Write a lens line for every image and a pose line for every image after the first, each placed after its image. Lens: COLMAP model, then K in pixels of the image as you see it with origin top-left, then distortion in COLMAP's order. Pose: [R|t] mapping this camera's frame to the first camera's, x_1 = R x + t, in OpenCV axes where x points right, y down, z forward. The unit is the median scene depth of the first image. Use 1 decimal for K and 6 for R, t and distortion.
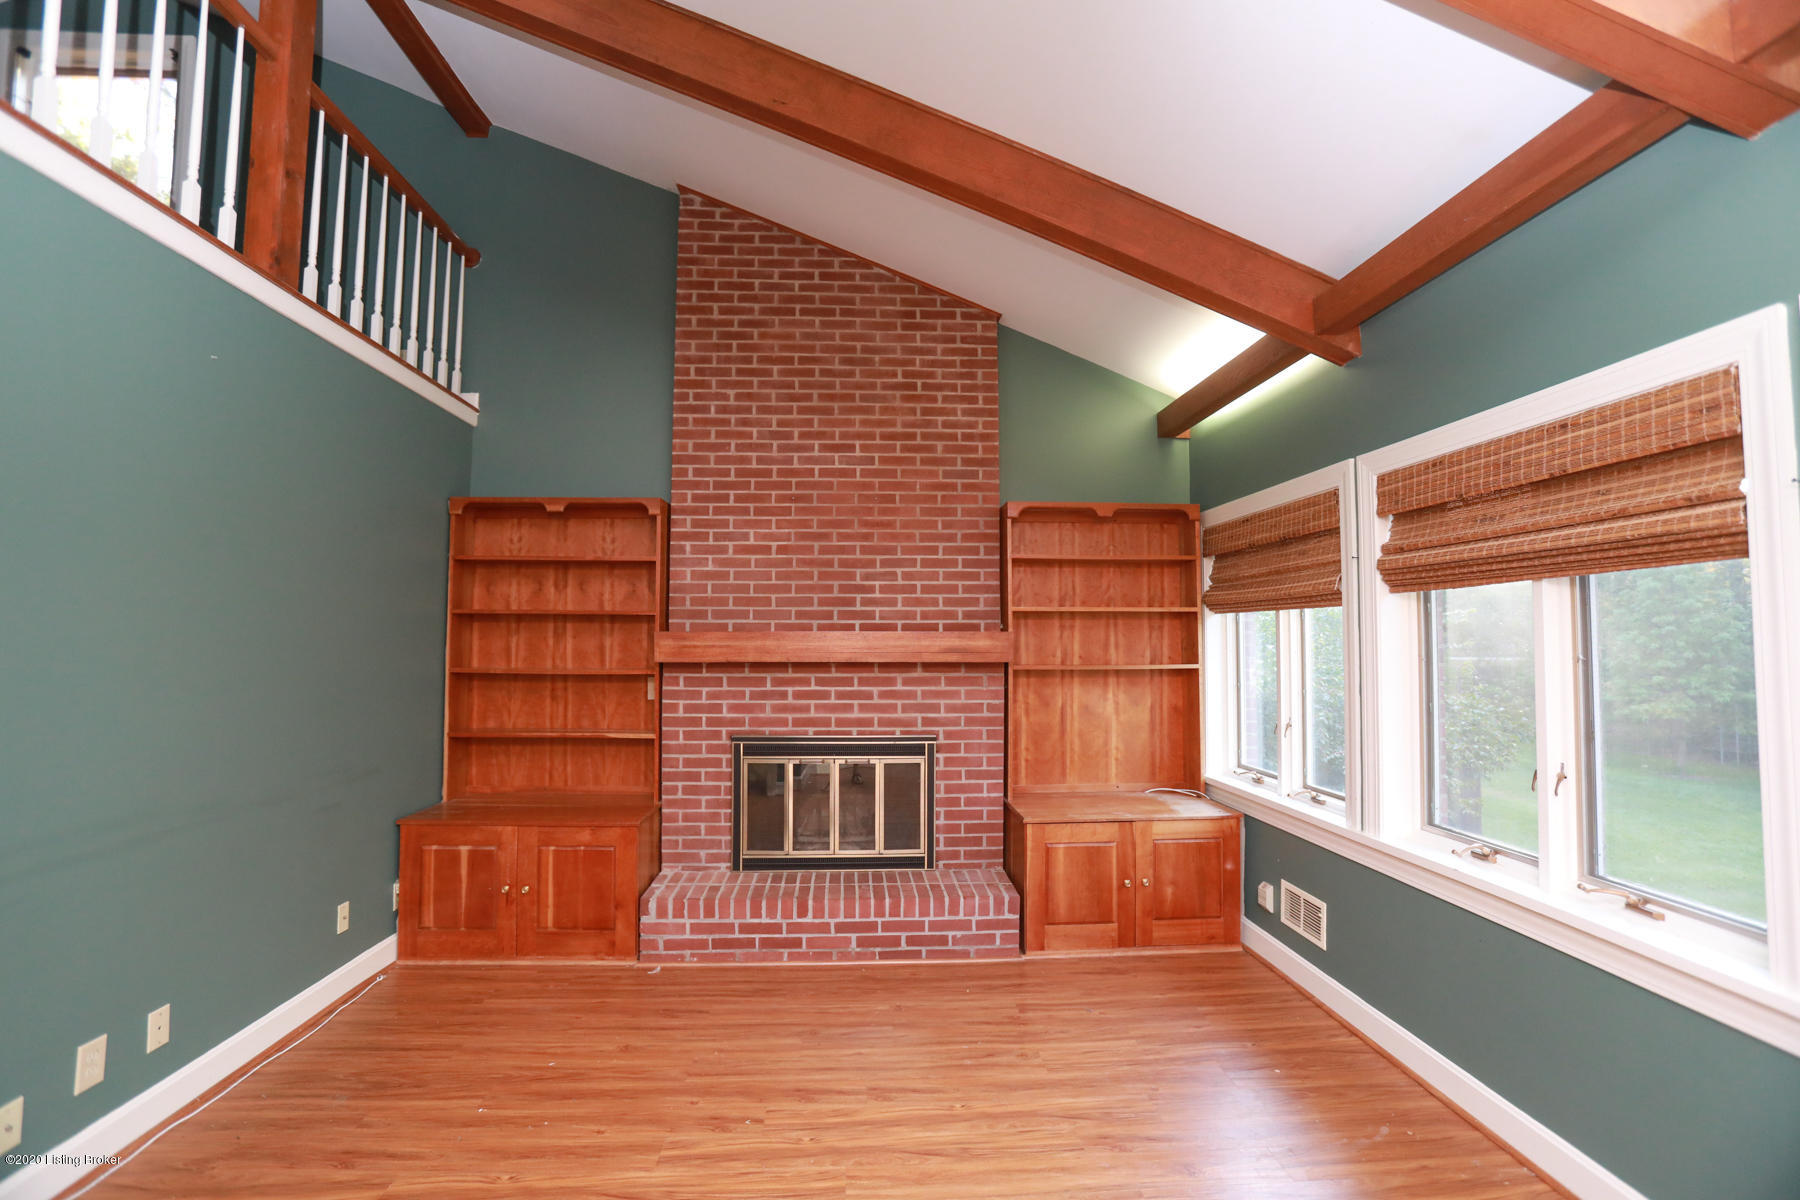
lens RADIAL K [[809.5, 0, 900.0], [0, 809.5, 600.0], [0, 0, 1]] dist [-0.096665, 0.052915]
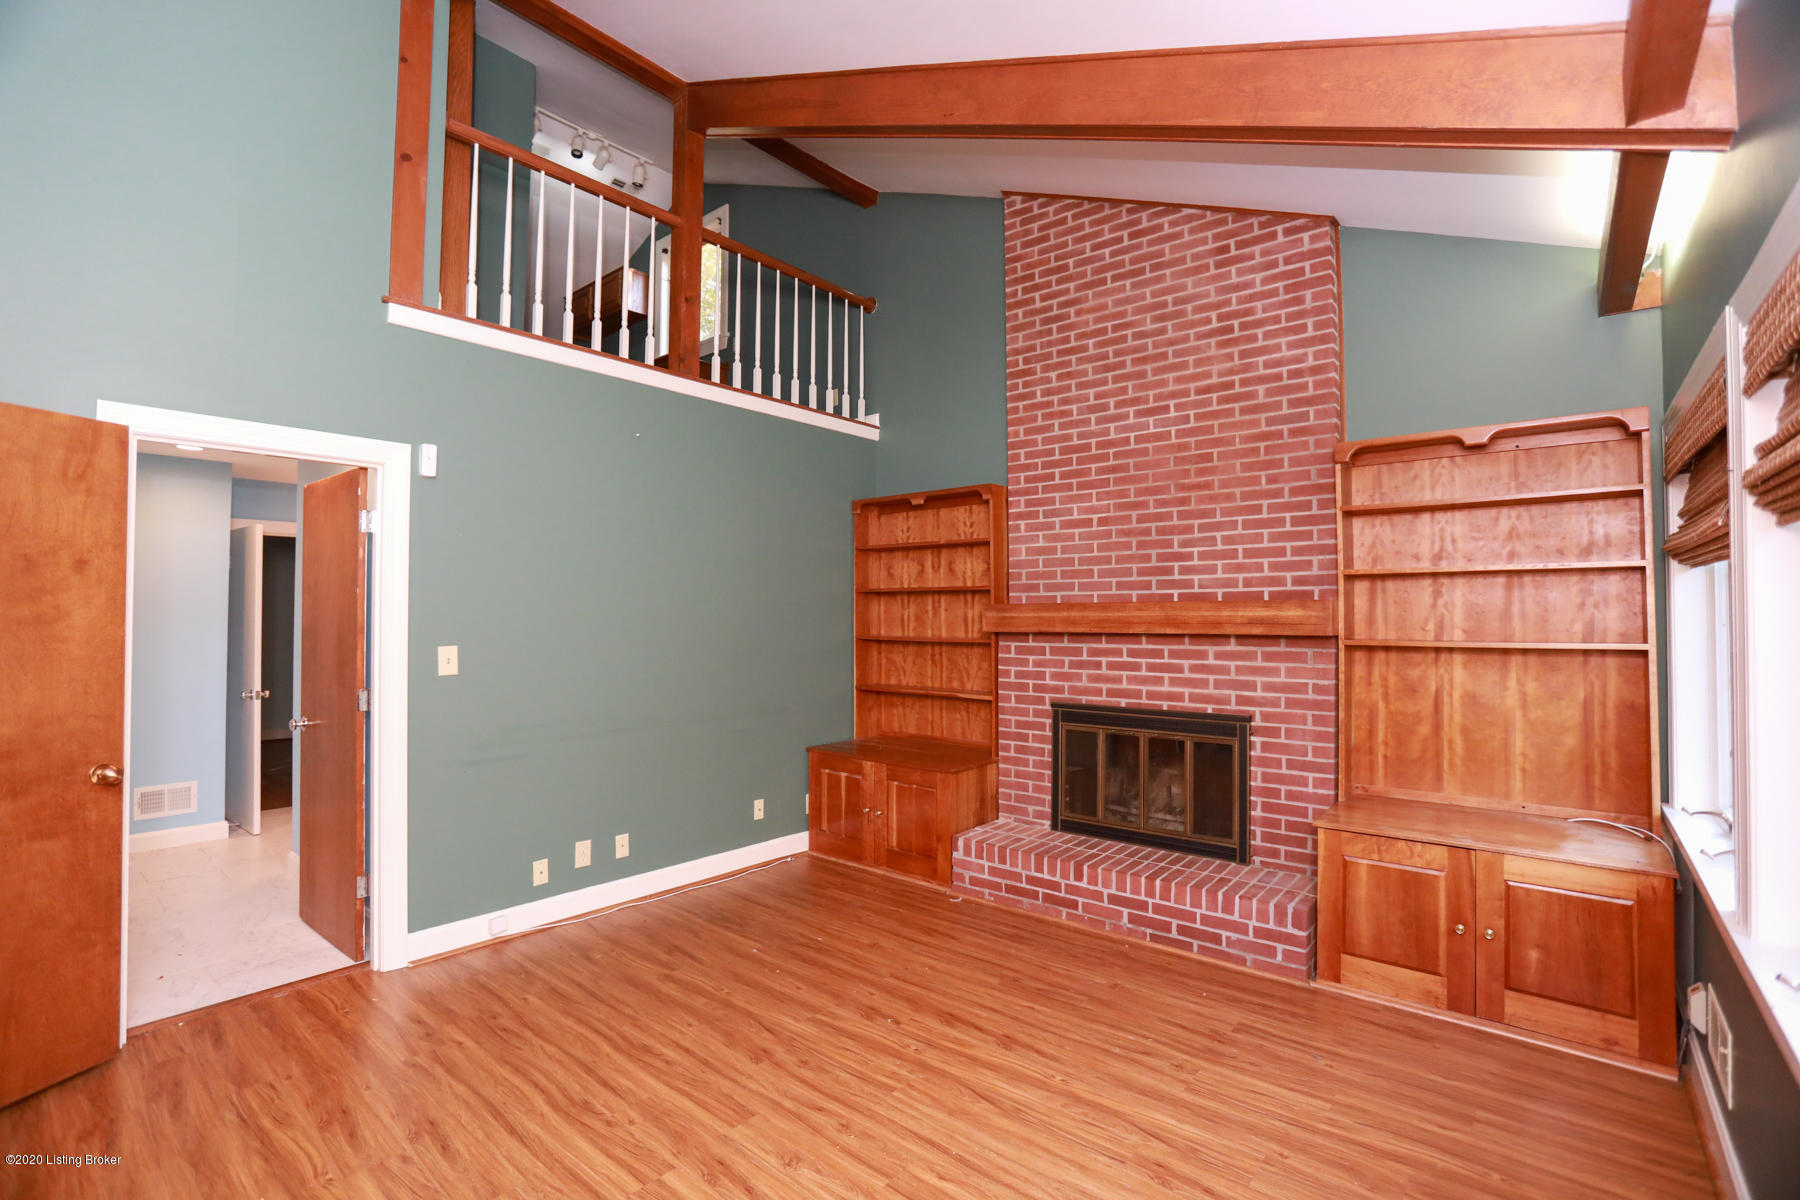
lens RADIAL K [[809.5, 0, 900.0], [0, 809.5, 600.0], [0, 0, 1]] dist [-0.096665, 0.052915]
pose [[0.728851, -0.014623, -0.684516, 0.365037], [0.037258, 0.999138, 0.018327, 0.007882], [0.683658, -0.038861, 0.728767, 0.095111]]
